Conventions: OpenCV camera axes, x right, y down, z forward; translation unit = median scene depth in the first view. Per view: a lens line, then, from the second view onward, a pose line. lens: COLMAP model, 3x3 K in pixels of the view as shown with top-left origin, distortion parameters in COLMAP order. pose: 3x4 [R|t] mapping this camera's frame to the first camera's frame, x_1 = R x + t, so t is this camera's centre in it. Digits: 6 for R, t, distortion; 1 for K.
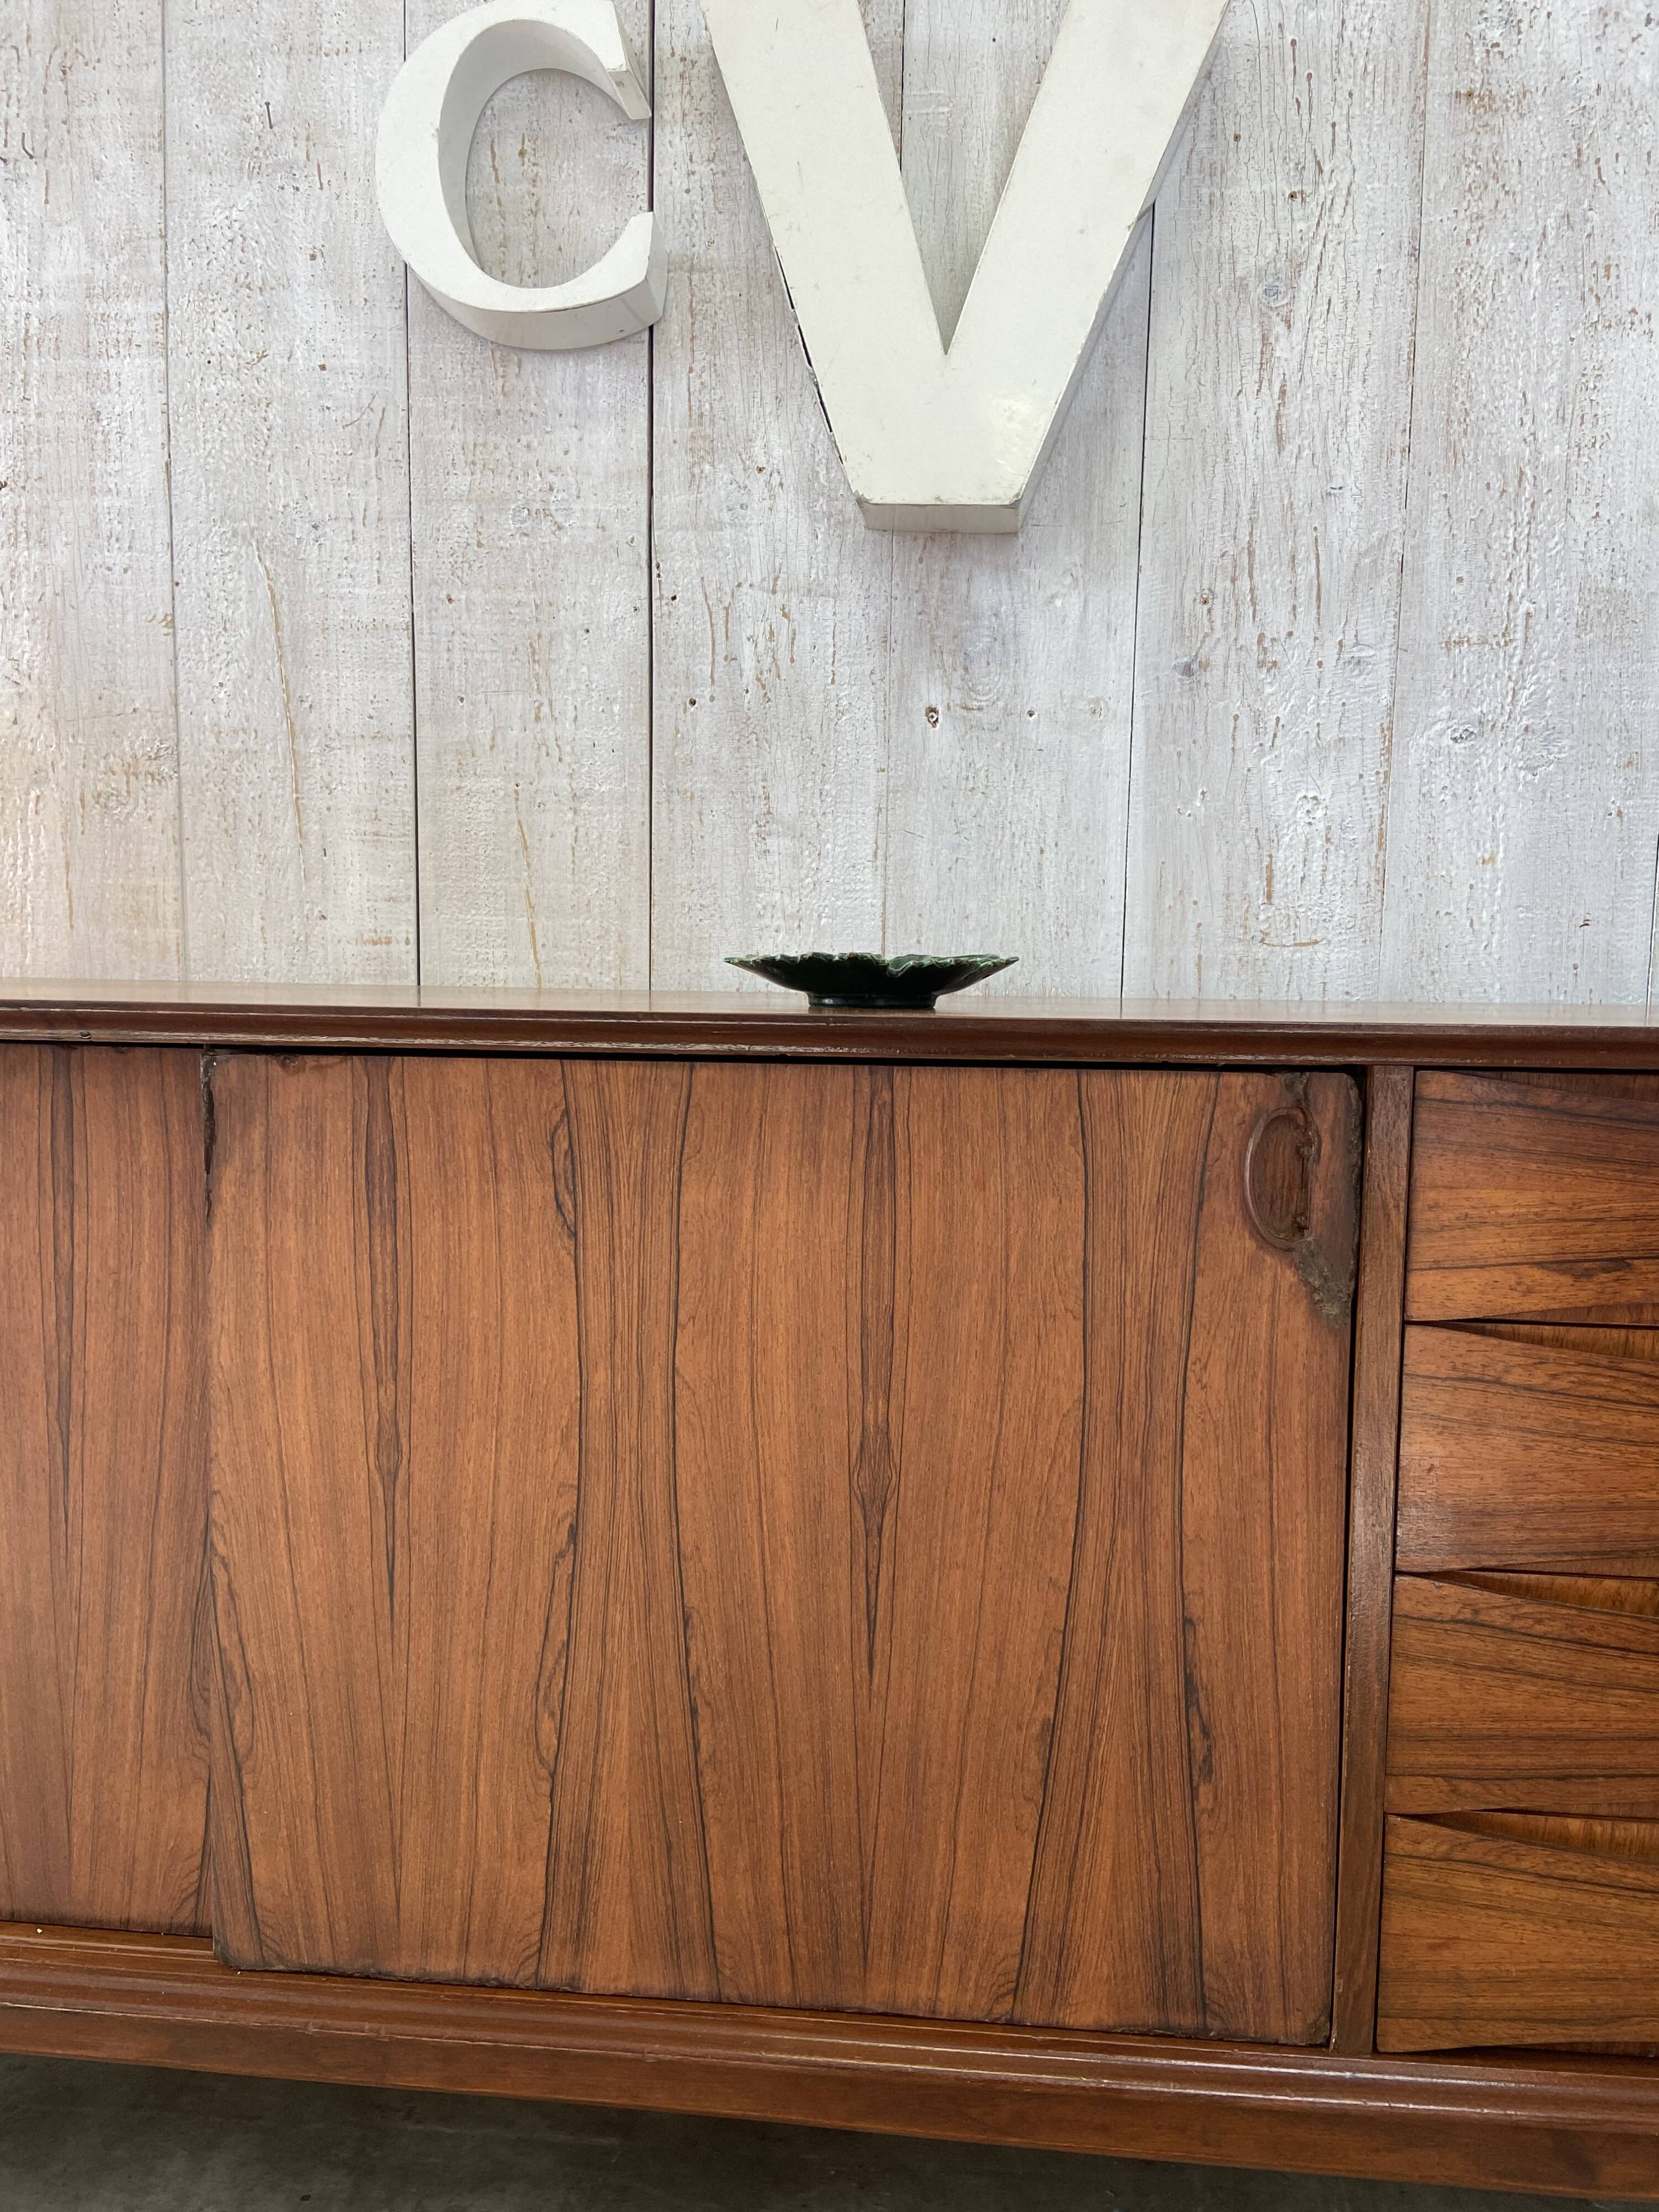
lens RADIAL K [[1662.6, 0, 823.9], [0, 1662.6, 1115.6], [0, 0, 1]] dist [0.133716, -0.177392]
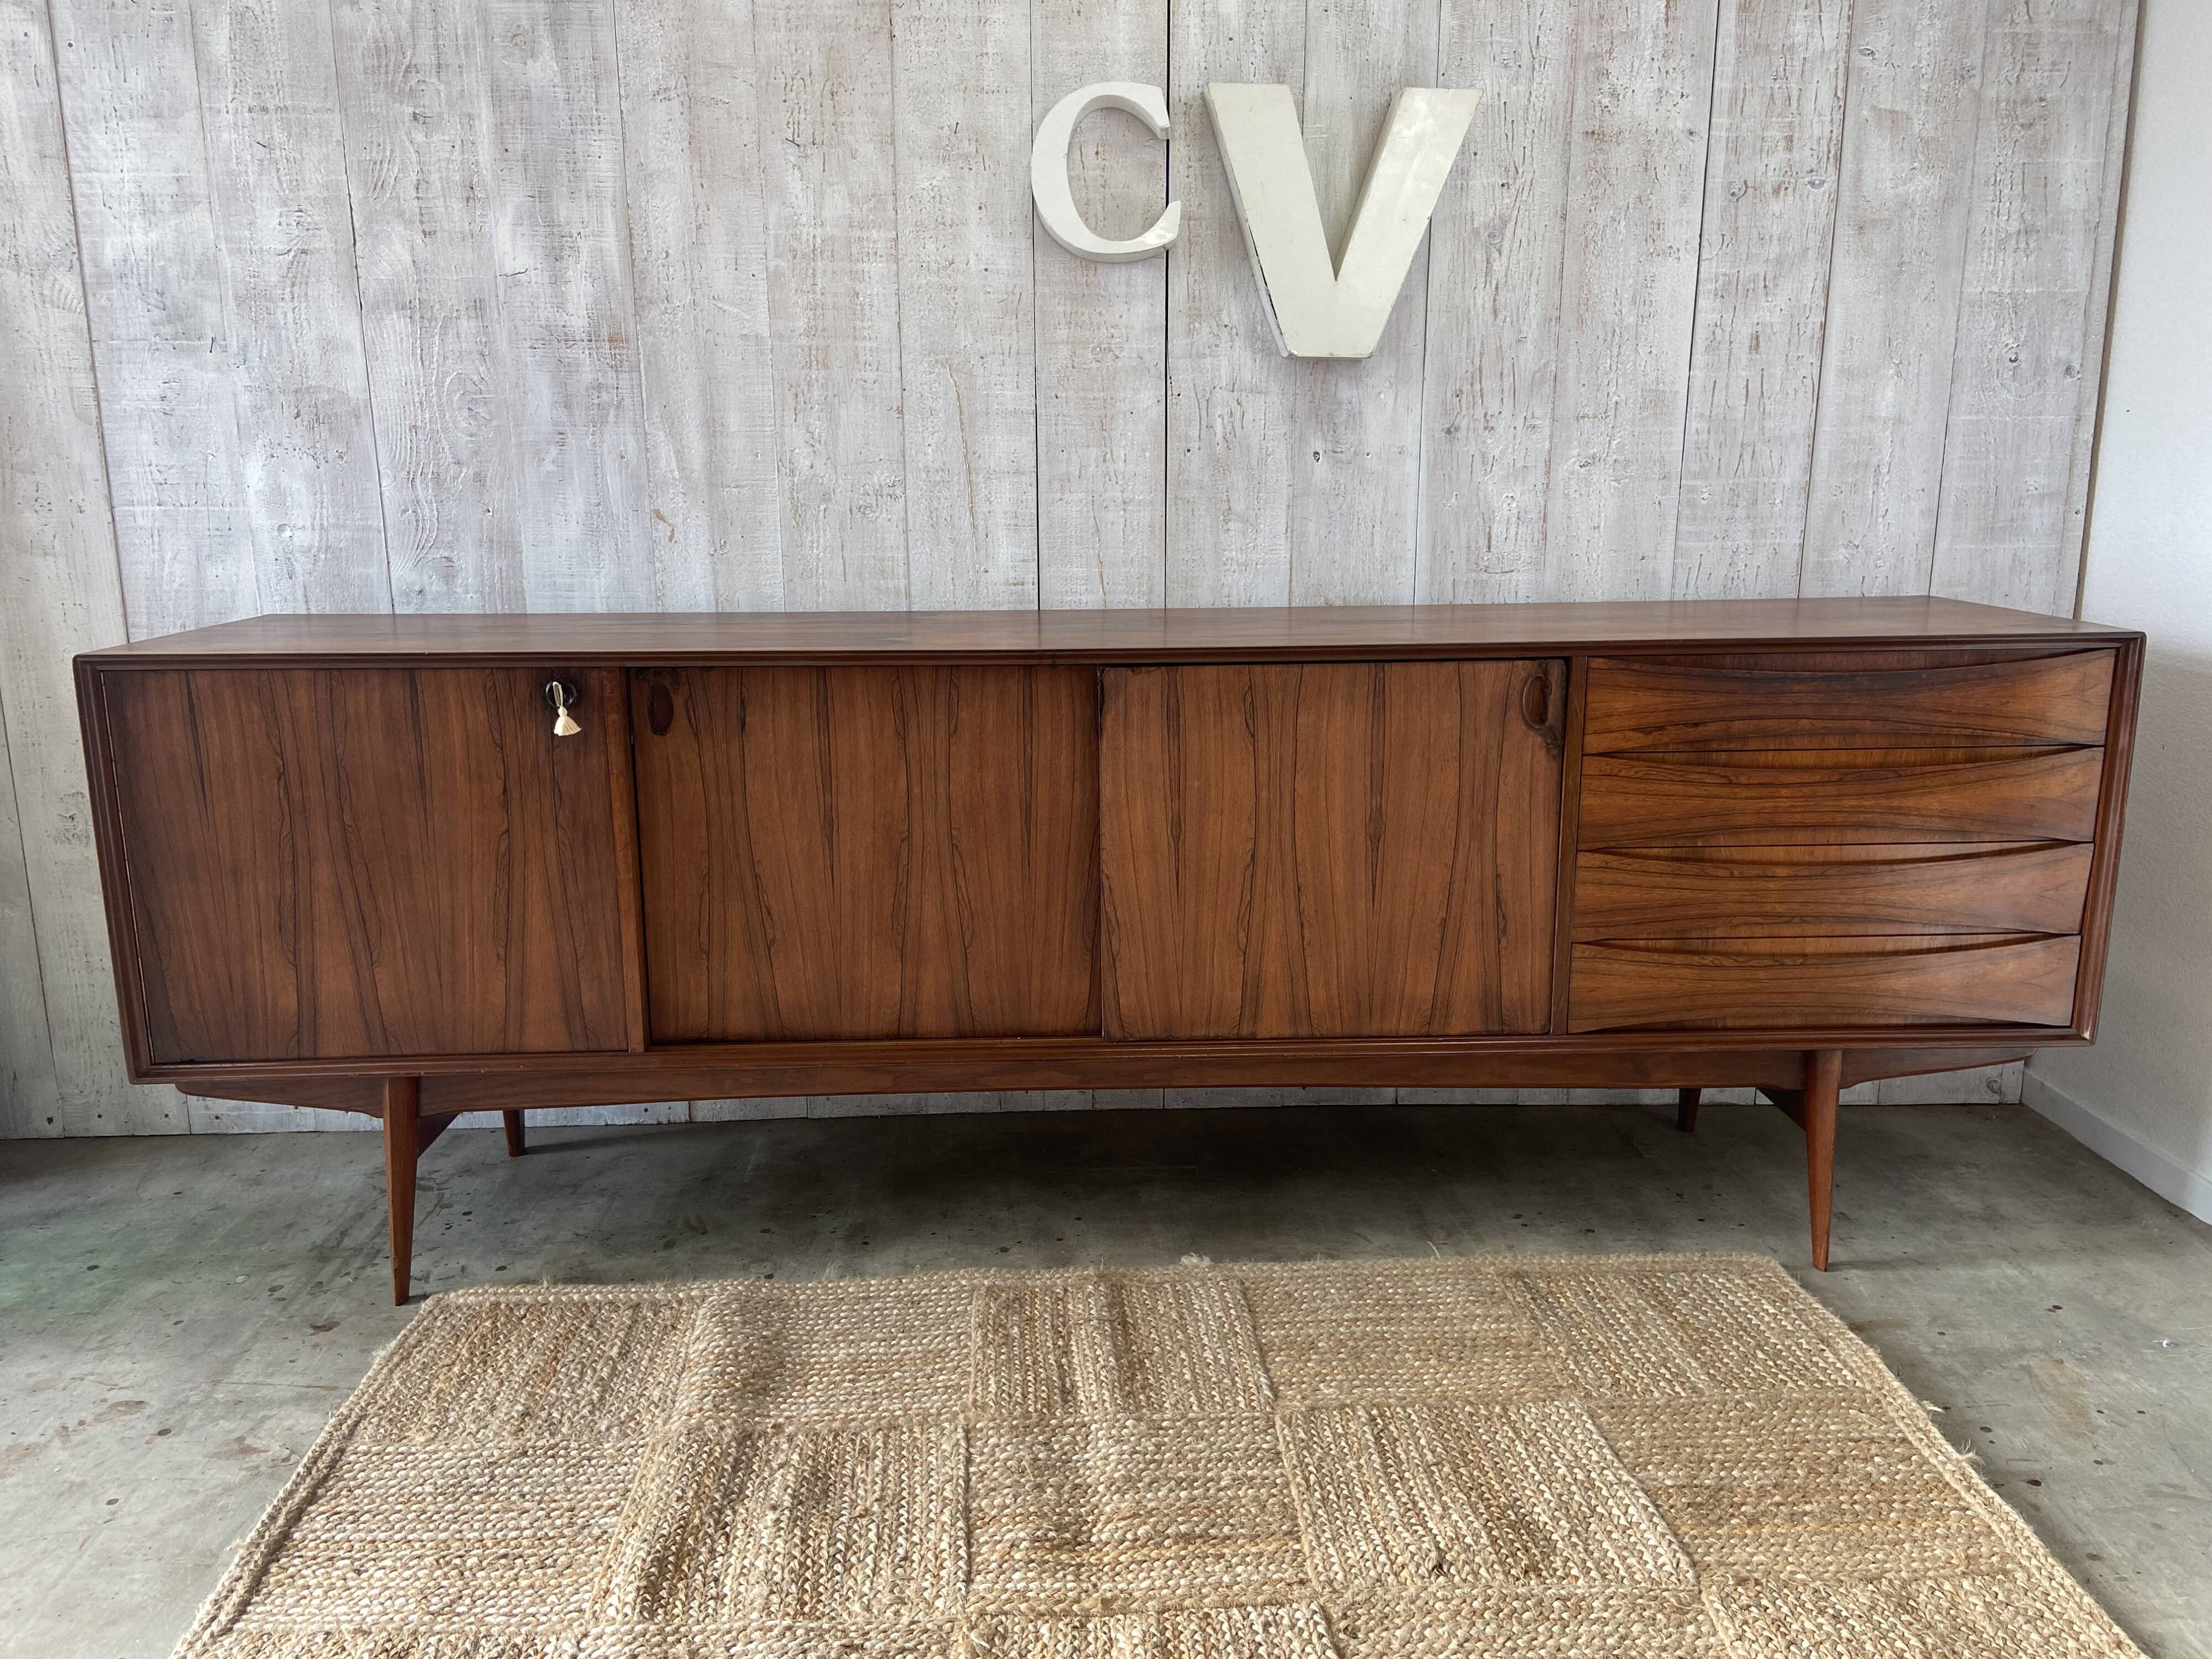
lens RADIAL K [[1659.1, 0, 1101.8], [0, 1659.1, 813.3], [0, 0, 1]] dist [0.138456, -0.177186]
pose [[0.990924, -0.049926, 0.124805, -0.446133], [0.034391, 0.991728, 0.123665, -0.082601], [-0.129947, -0.118250, 0.984444, -0.907259]]
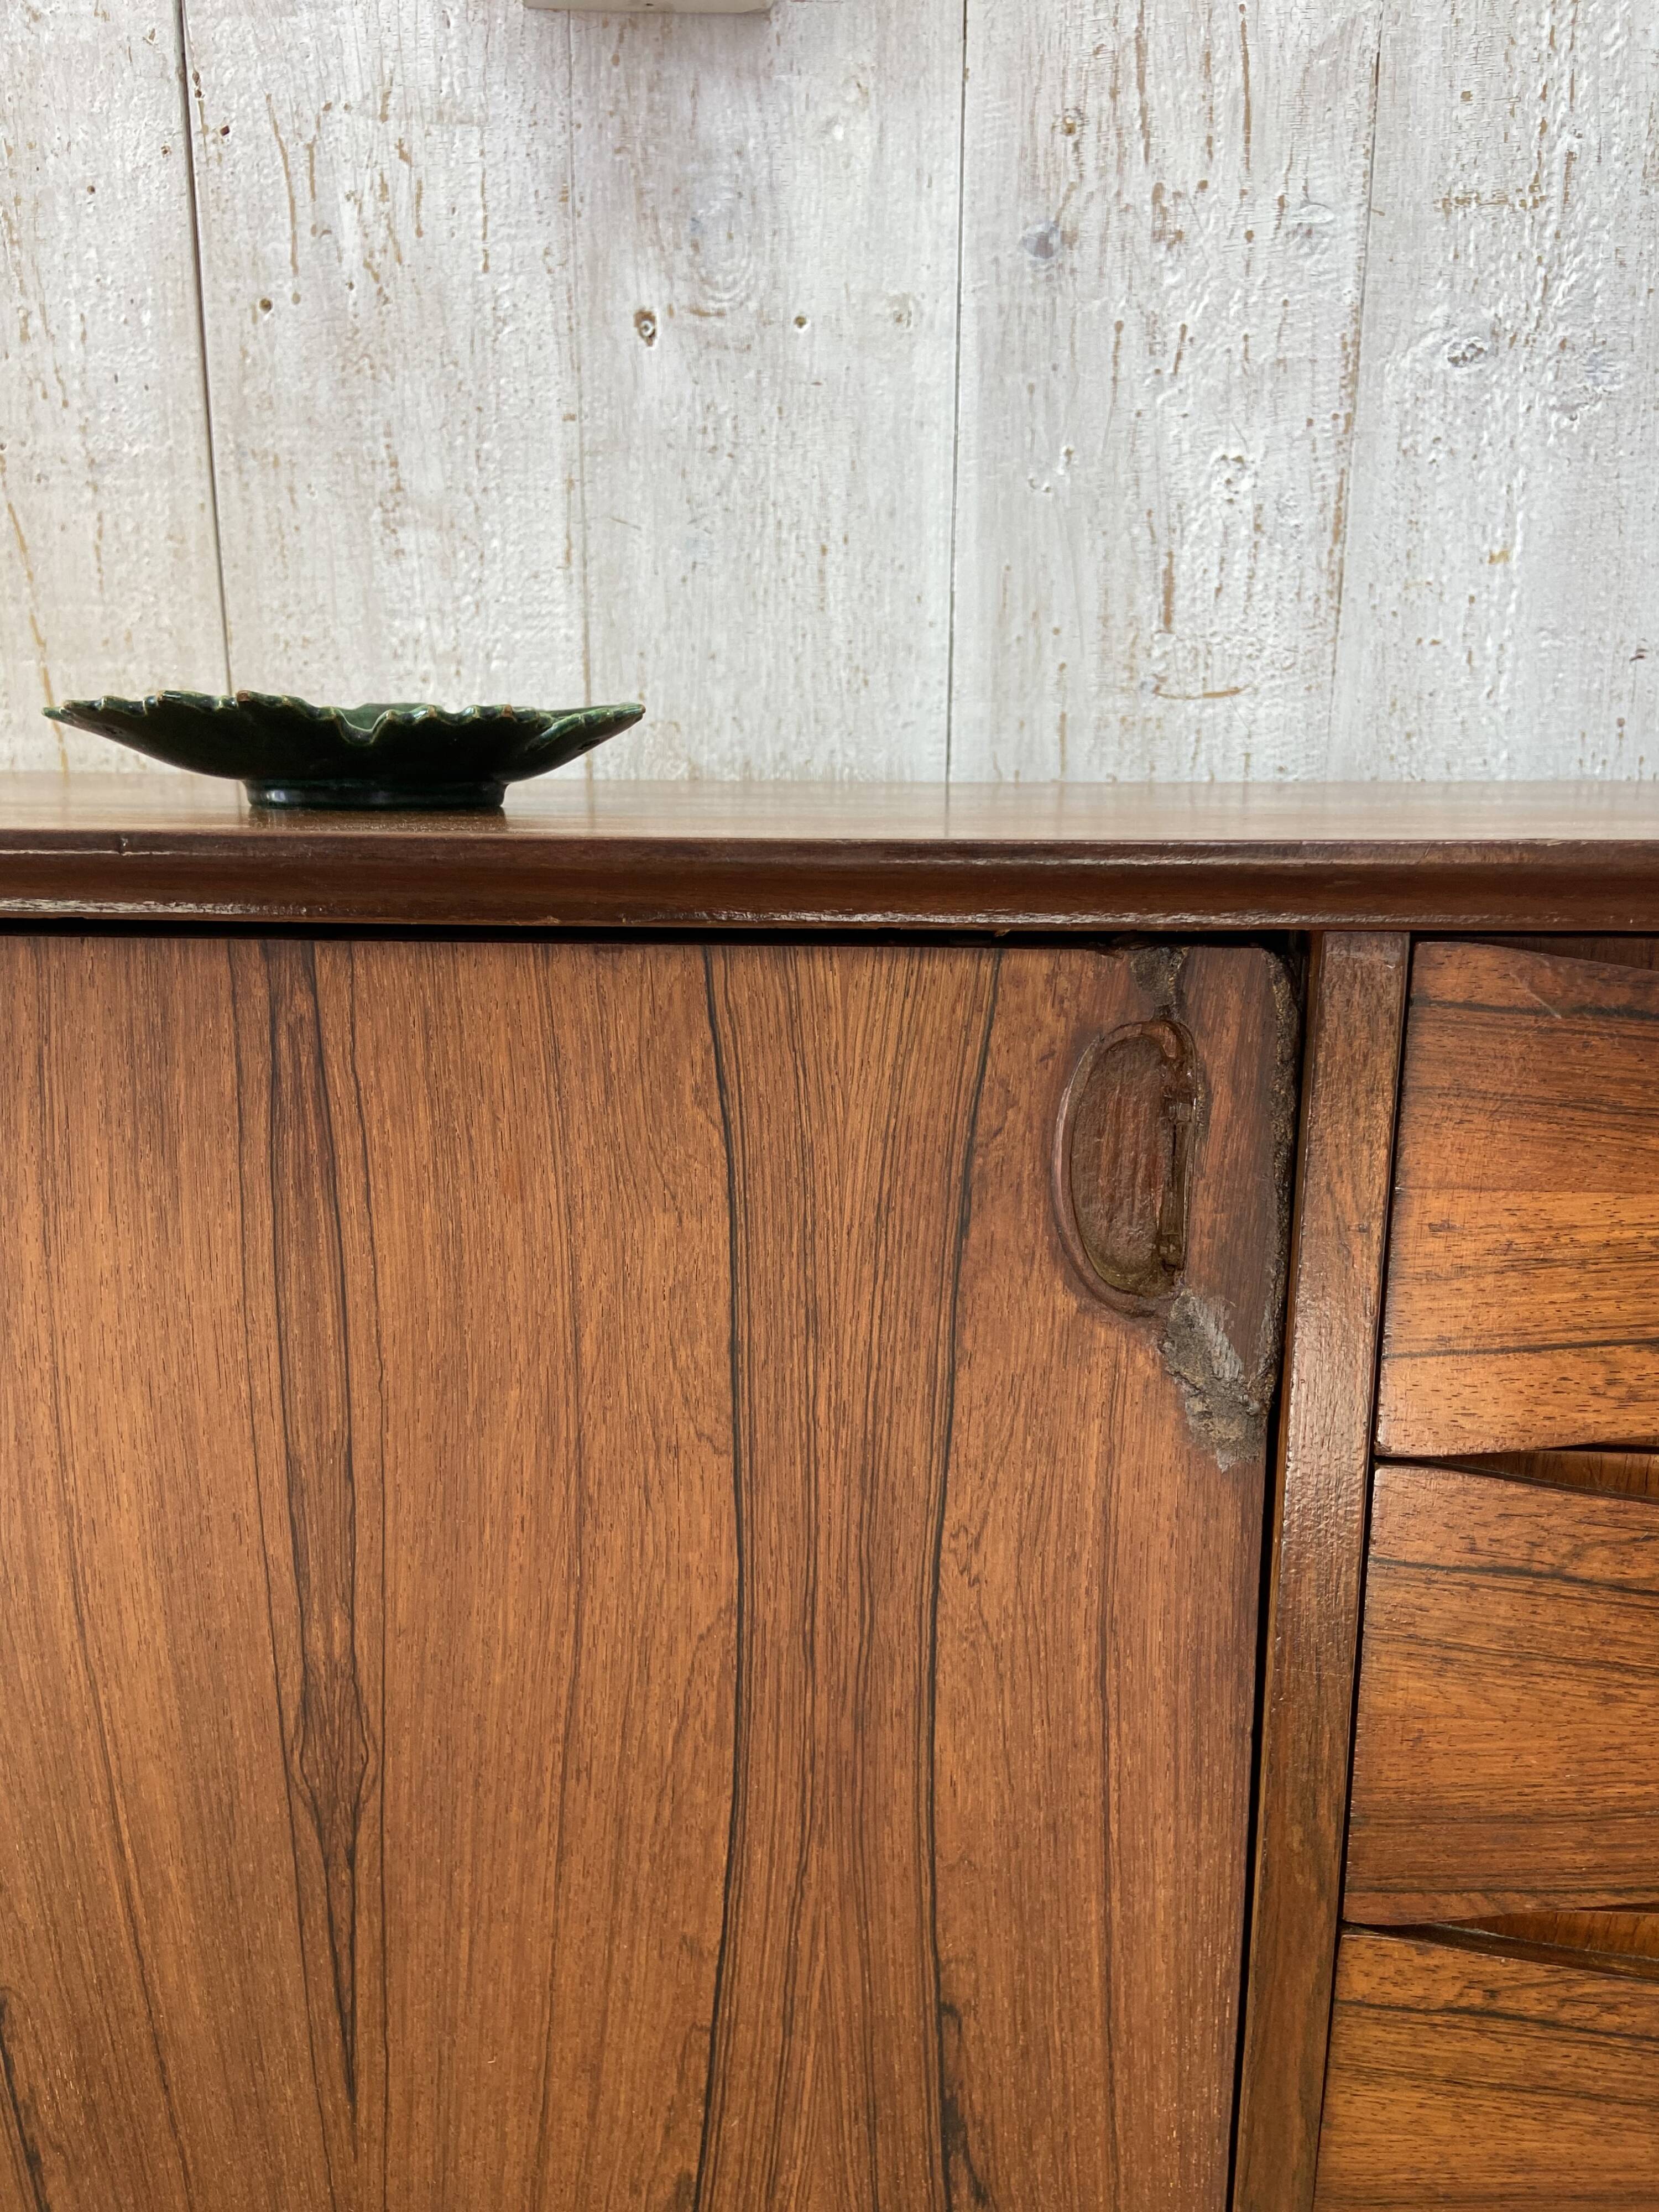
lens RADIAL K [[1668.9, 0, 826.7], [0, 1668.9, 1115.6], [0, 0, 1]] dist [0.135322, -0.189180]
pose [[0.999129, -0.019456, 0.036918, 0.106413], [0.014613, 0.991771, 0.127184, -0.025069], [-0.039089, -0.126534, 0.991192, 0.333800]]
